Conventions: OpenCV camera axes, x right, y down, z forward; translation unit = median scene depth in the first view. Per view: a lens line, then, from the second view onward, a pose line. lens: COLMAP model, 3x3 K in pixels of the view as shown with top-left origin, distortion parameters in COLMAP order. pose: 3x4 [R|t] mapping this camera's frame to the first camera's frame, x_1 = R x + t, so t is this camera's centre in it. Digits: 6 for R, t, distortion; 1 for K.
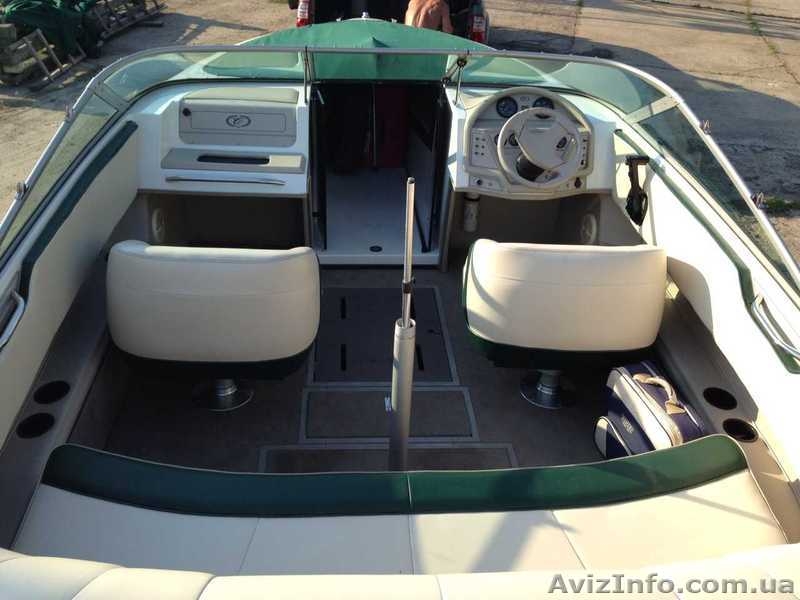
lens RADIAL K [[726.2, 0, 402.9], [0, 726.2, 281.0], [0, 0, 1]] dist [0.084188, -0.218171]
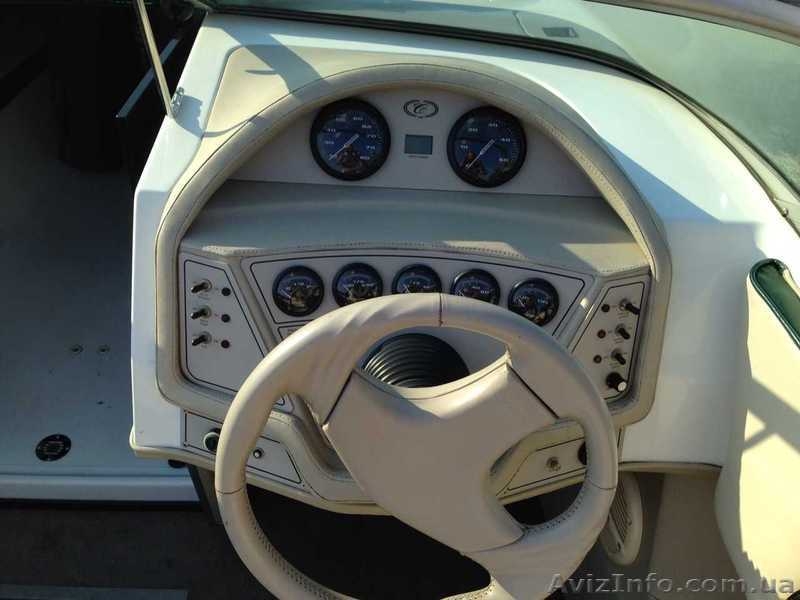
lens RADIAL K [[764.7, 0, 400.1], [0, 764.7, 318.3], [0, 0, 1]] dist [0.091928, 0.000245]
pose [[0.999038, 0.043765, 0.002751, 0.167635], [-0.043497, 0.981061, 0.188753, -0.234286], [0.005562, -0.188691, 0.982021, 0.731919]]
